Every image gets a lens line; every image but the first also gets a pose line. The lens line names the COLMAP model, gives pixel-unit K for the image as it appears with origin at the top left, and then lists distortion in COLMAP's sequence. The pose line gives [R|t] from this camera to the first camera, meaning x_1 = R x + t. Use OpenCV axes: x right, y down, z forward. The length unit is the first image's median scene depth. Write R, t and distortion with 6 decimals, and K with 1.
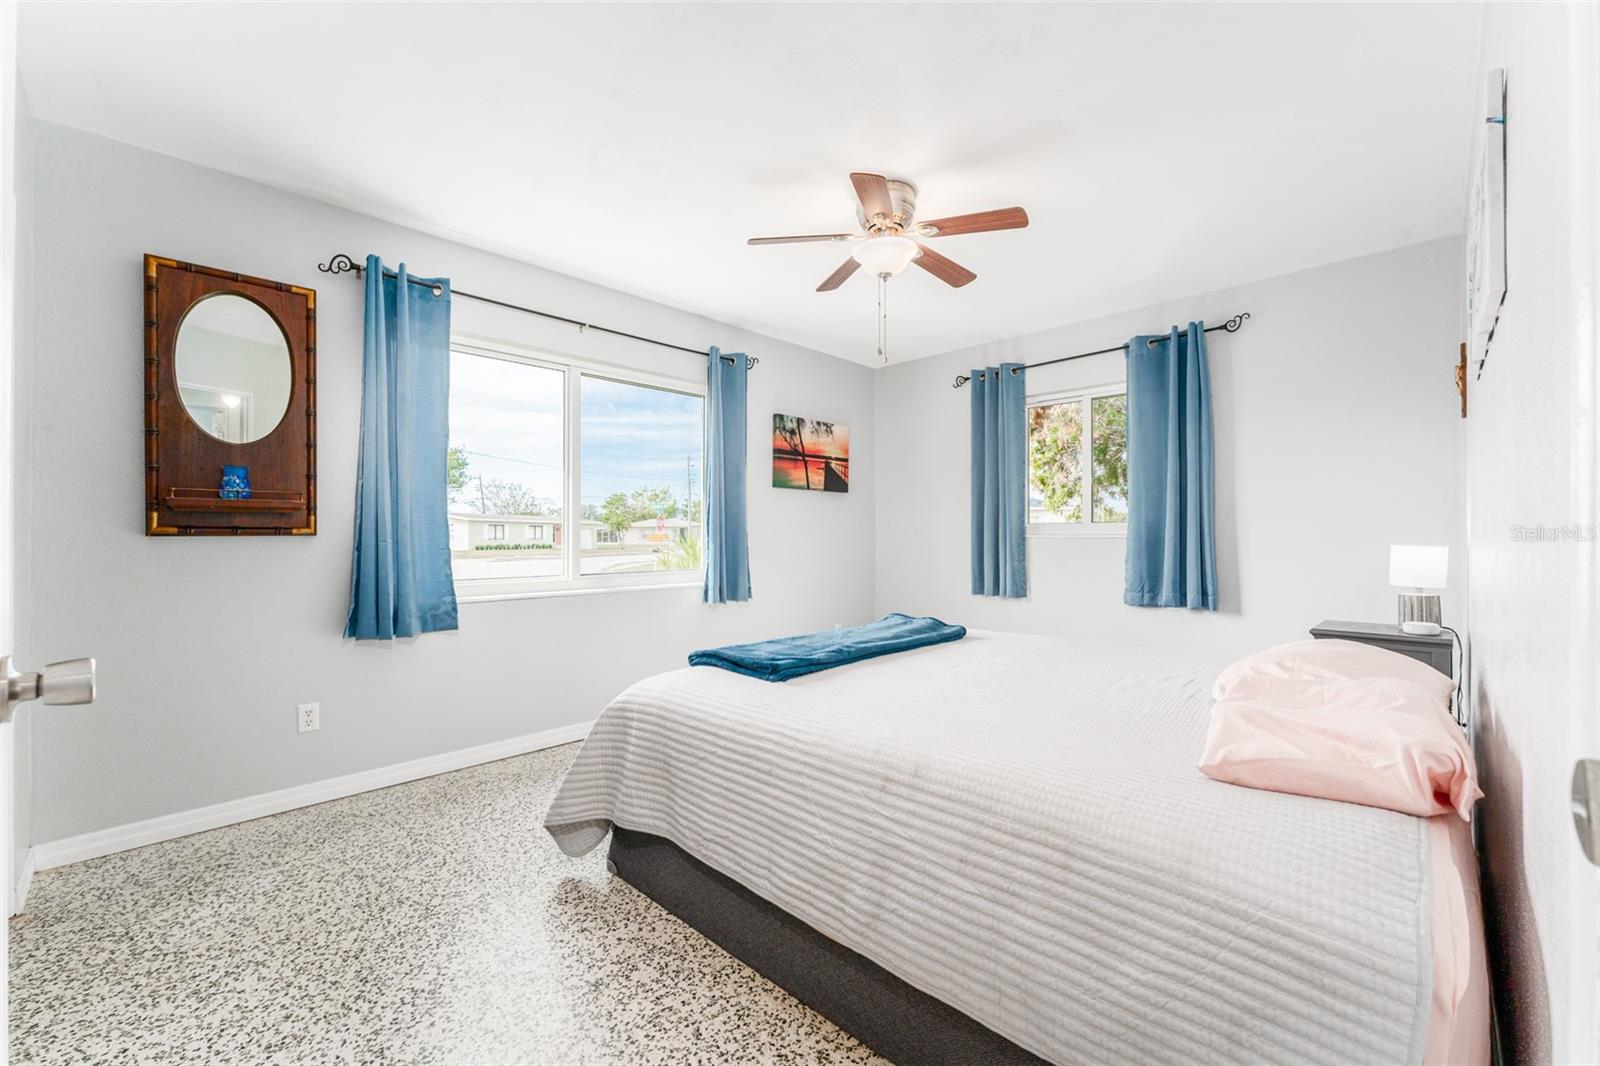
lens RADIAL K [[641.8, 0, 797.4], [0, 641.8, 532.2], [0, 0, 1]] dist [-0.000661, 0.000169]
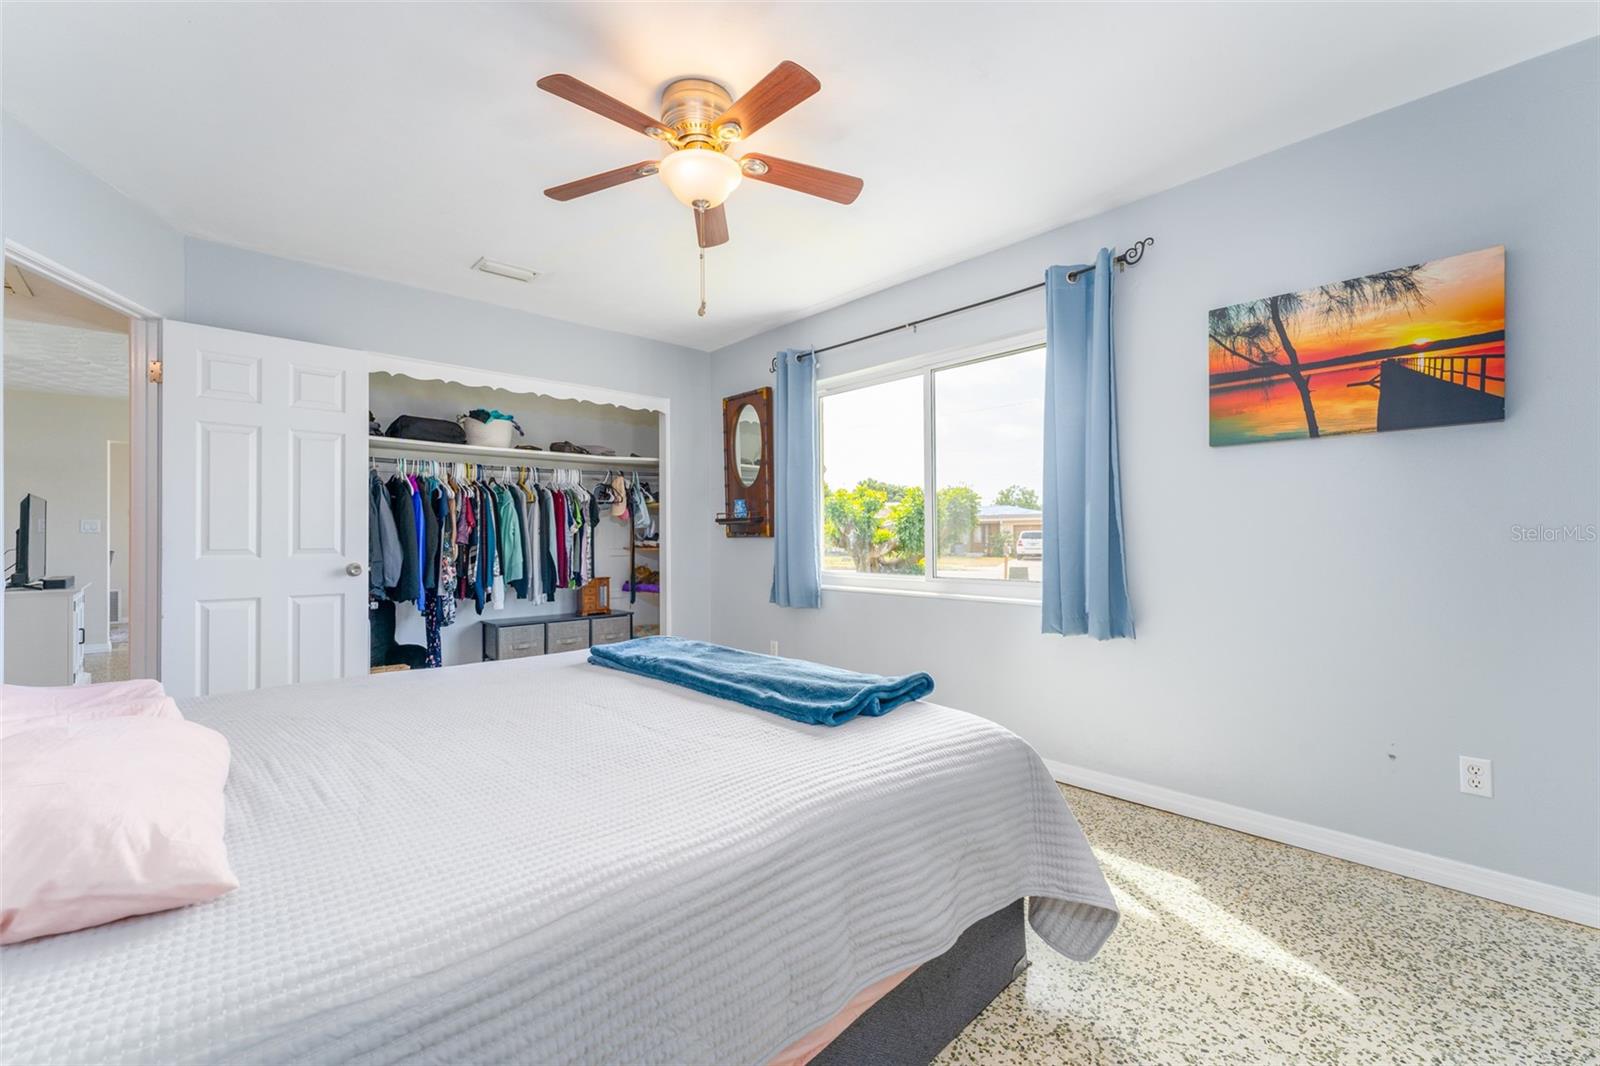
lens RADIAL K [[641.8, 0, 797.4], [0, 641.8, 532.2], [0, 0, 1]] dist [-0.000661, 0.000169]
pose [[-0.033163, -0.010457, -0.999395, 0.515757], [-0.000061, 0.999945, -0.010461, 0.008034], [0.999450, -0.000286, -0.033162, 0.662750]]
